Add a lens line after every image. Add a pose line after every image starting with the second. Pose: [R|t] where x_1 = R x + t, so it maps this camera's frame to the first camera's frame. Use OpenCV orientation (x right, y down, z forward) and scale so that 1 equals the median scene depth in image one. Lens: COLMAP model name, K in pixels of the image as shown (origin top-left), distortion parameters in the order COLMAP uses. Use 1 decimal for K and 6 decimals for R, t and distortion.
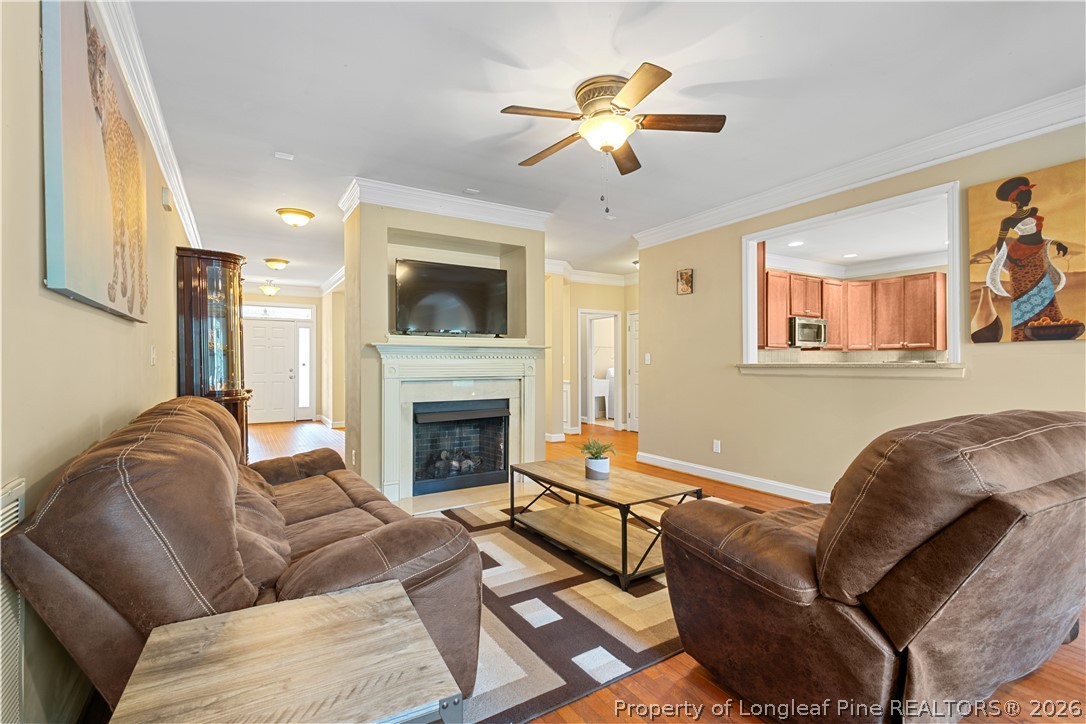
lens RADIAL K [[503.3, 0, 551.8], [0, 503.3, 361.9], [0, 0, 1]] dist [0.009628, -0.002975]
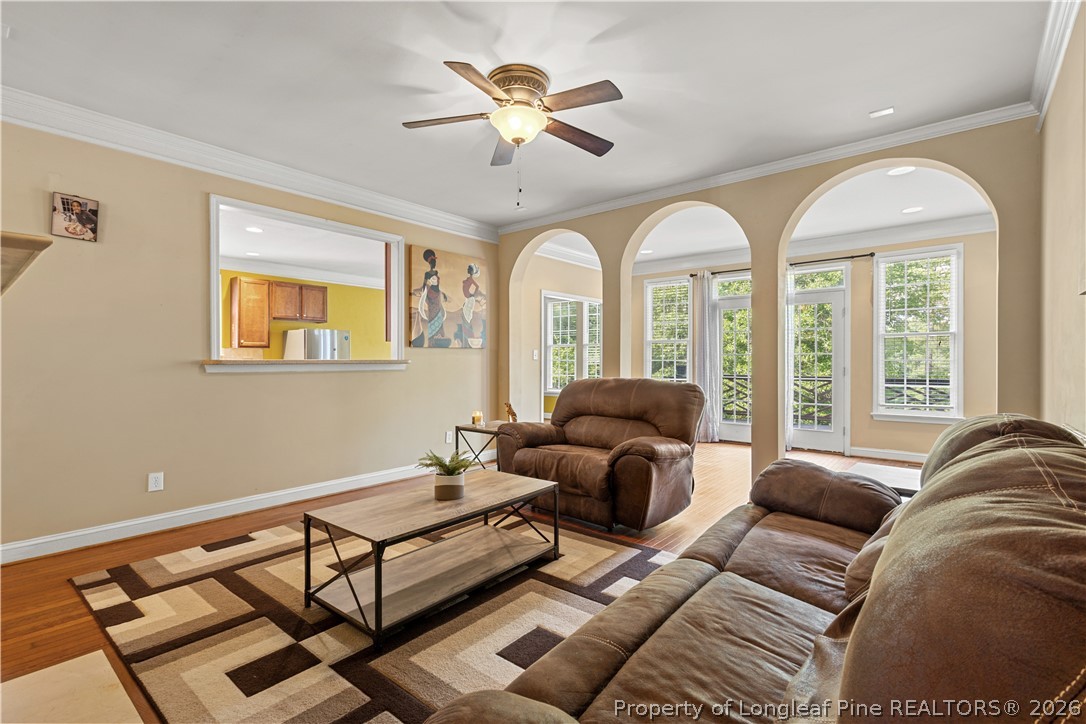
lens RADIAL K [[503.3, 0, 537.2], [0, 503.3, 359.9], [0, 0, 1]] dist [0.009628, -0.002975]
pose [[-0.311777, 0.003273, 0.950150, -0.771660], [-0.002952, 0.999986, -0.004414, 0.008269], [-0.950151, -0.004180, -0.311763, 1.170146]]
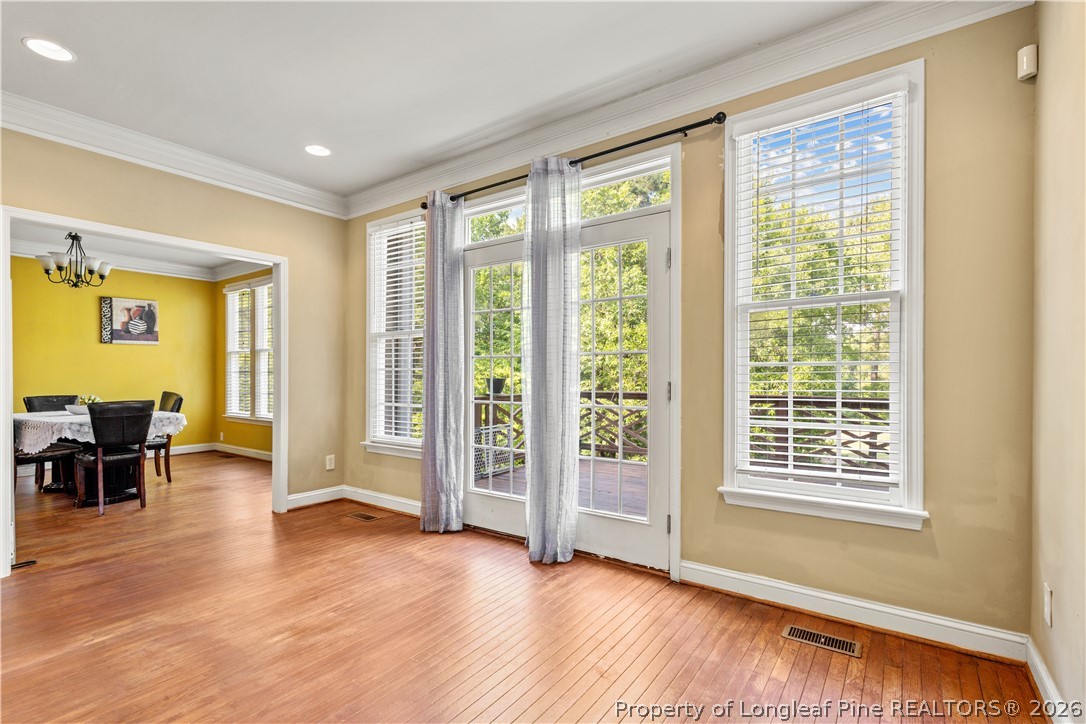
lens RADIAL K [[503.3, 0, 540.1], [0, 503.3, 370.4], [0, 0, 1]] dist [0.009628, -0.002975]
pose [[-0.381410, 0.008101, 0.924371, -0.243926], [0.000792, 0.999964, -0.008437, 0.010607], [-0.924406, -0.002486, -0.381403, 0.344515]]
